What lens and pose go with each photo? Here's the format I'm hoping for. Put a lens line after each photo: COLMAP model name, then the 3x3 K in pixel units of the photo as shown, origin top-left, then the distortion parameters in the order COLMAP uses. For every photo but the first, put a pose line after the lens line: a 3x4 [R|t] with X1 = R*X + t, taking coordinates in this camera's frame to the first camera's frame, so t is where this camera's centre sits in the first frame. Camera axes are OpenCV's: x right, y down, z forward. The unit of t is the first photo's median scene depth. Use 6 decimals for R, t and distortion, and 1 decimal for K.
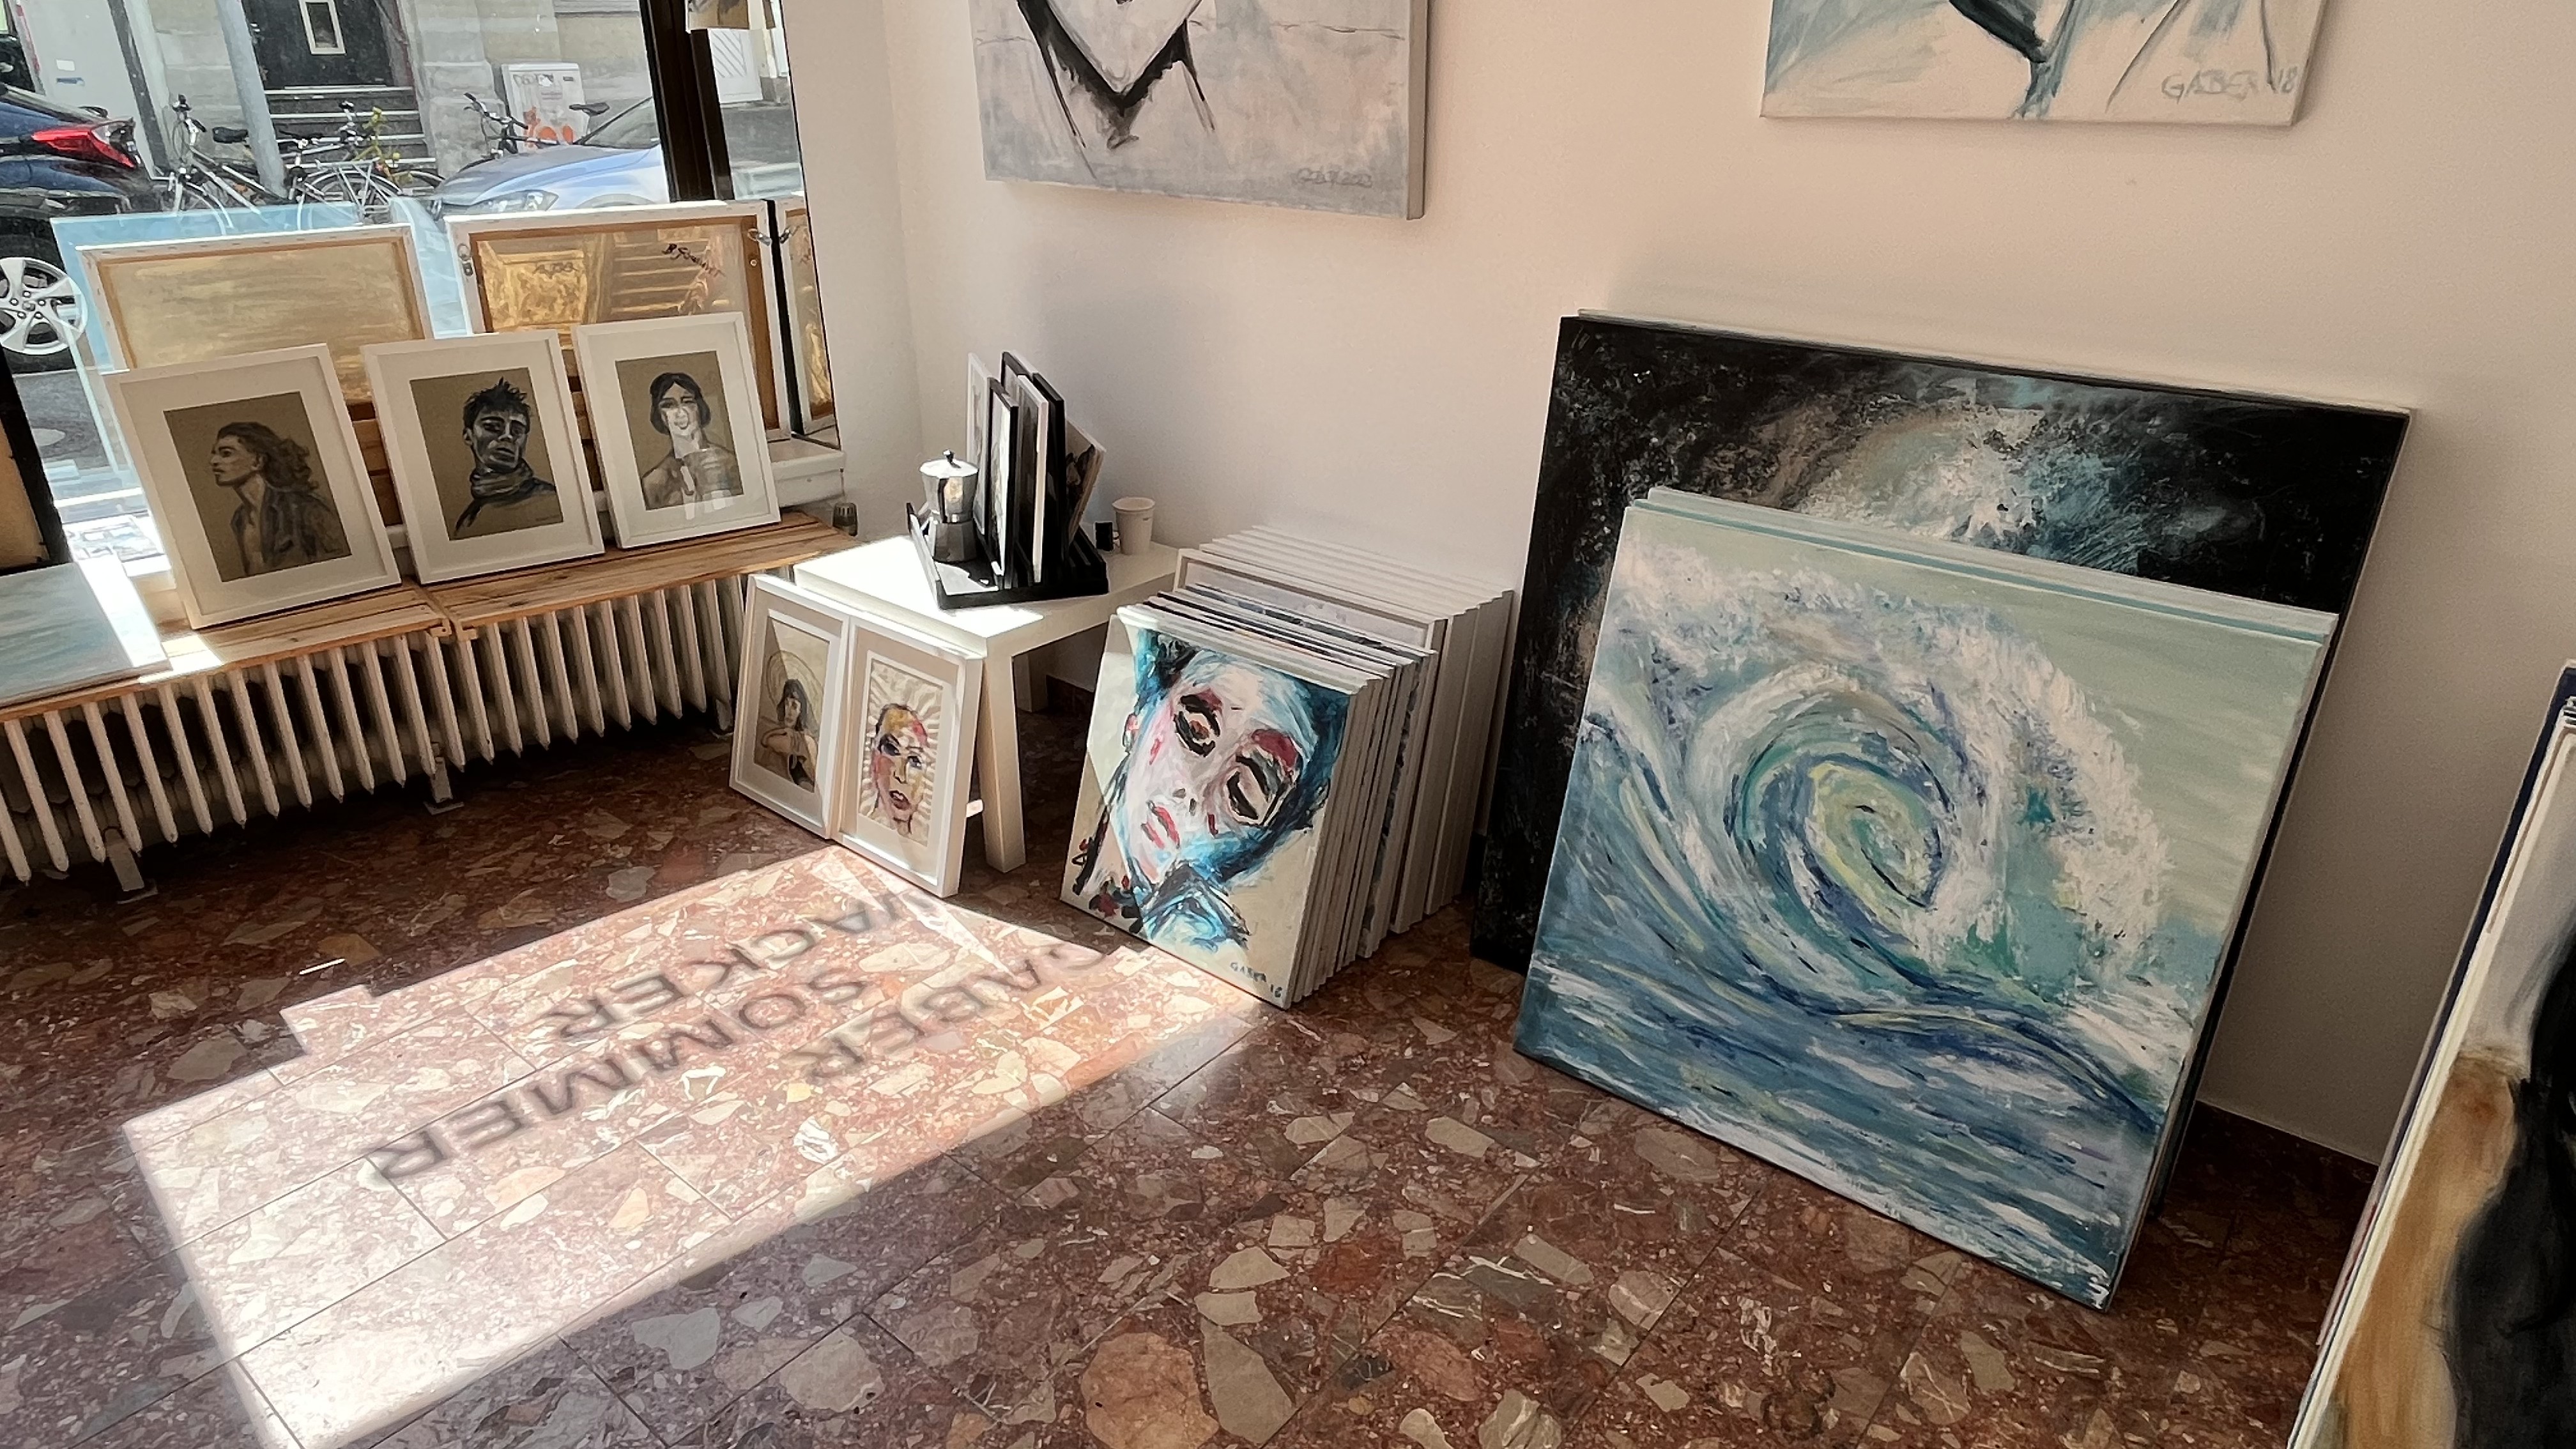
lens RADIAL K [[1579.3, 0, 1274.5], [0, 1579.3, 744.2], [0, 0, 1]] dist [-0.000123, -0.002307]
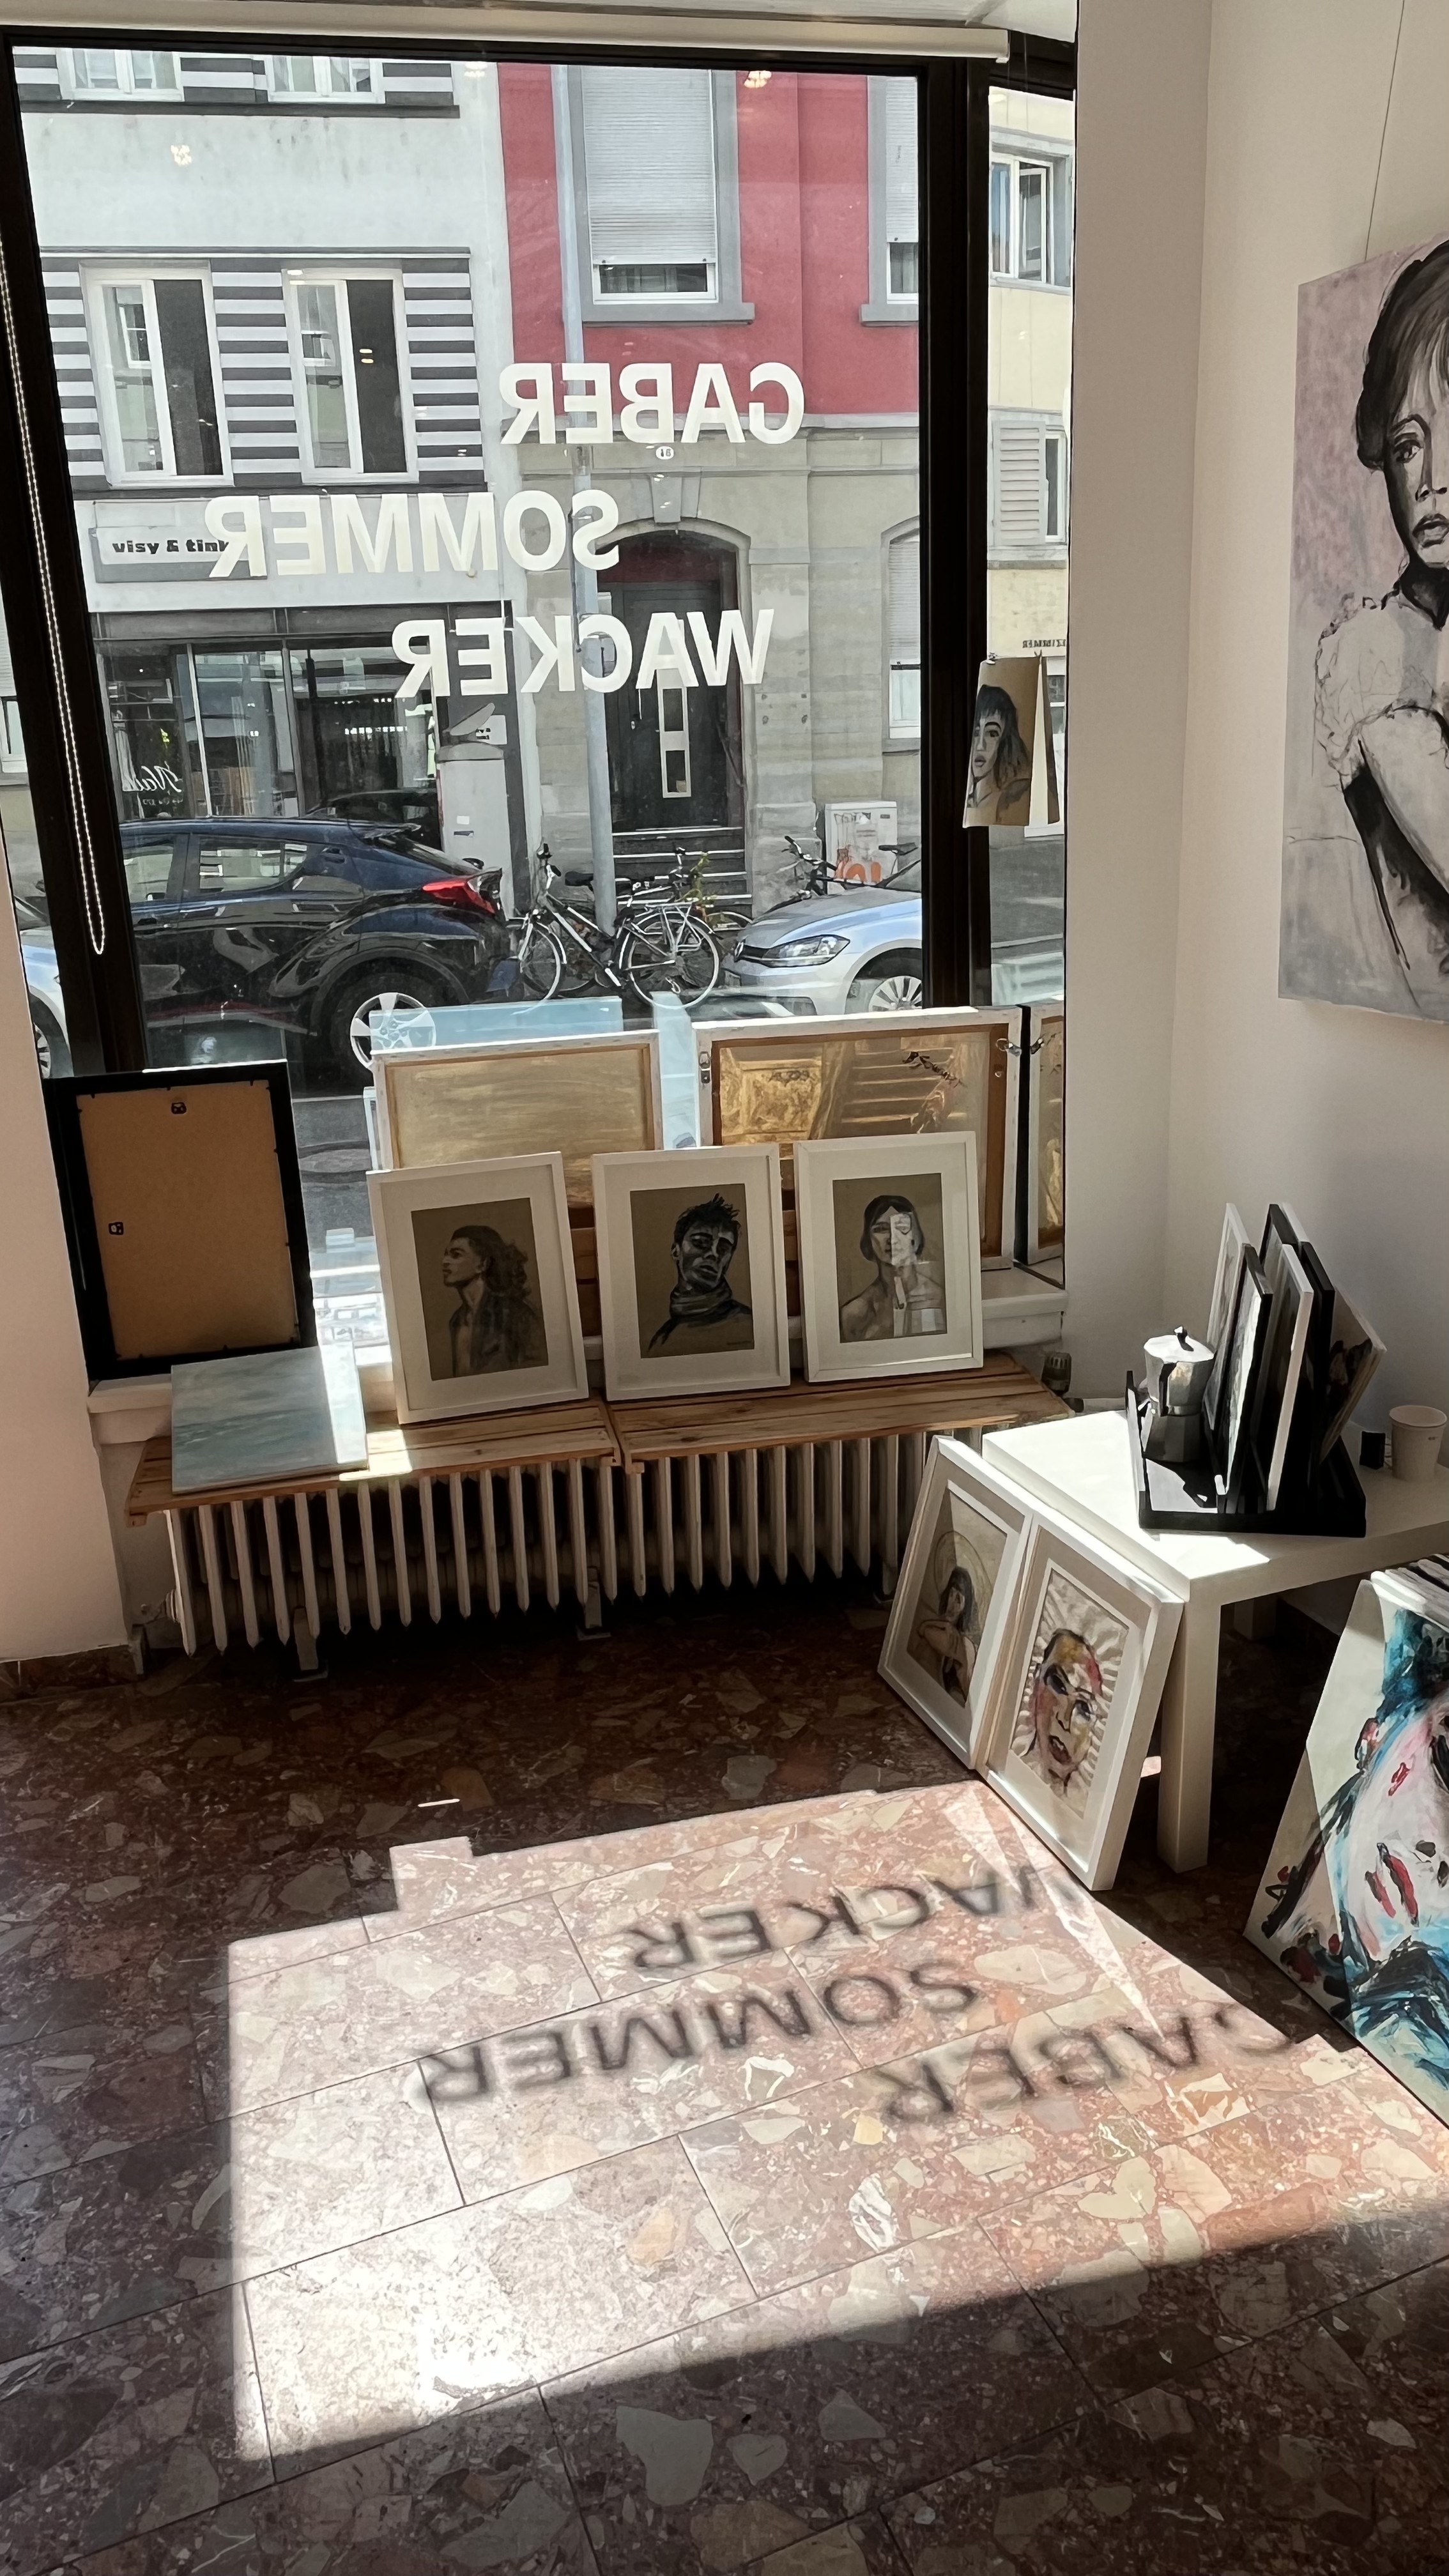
lens RADIAL K [[1740.8, 0, 716.7], [0, 1740.8, 1280.9], [0, 0, 1]] dist [0.011182, -0.010089]
pose [[0.877372, 0.107287, -0.467662, 0.001389], [-0.159761, 0.984386, -0.073897, -0.110730], [0.452431, 0.139550, 0.880813, 0.099246]]
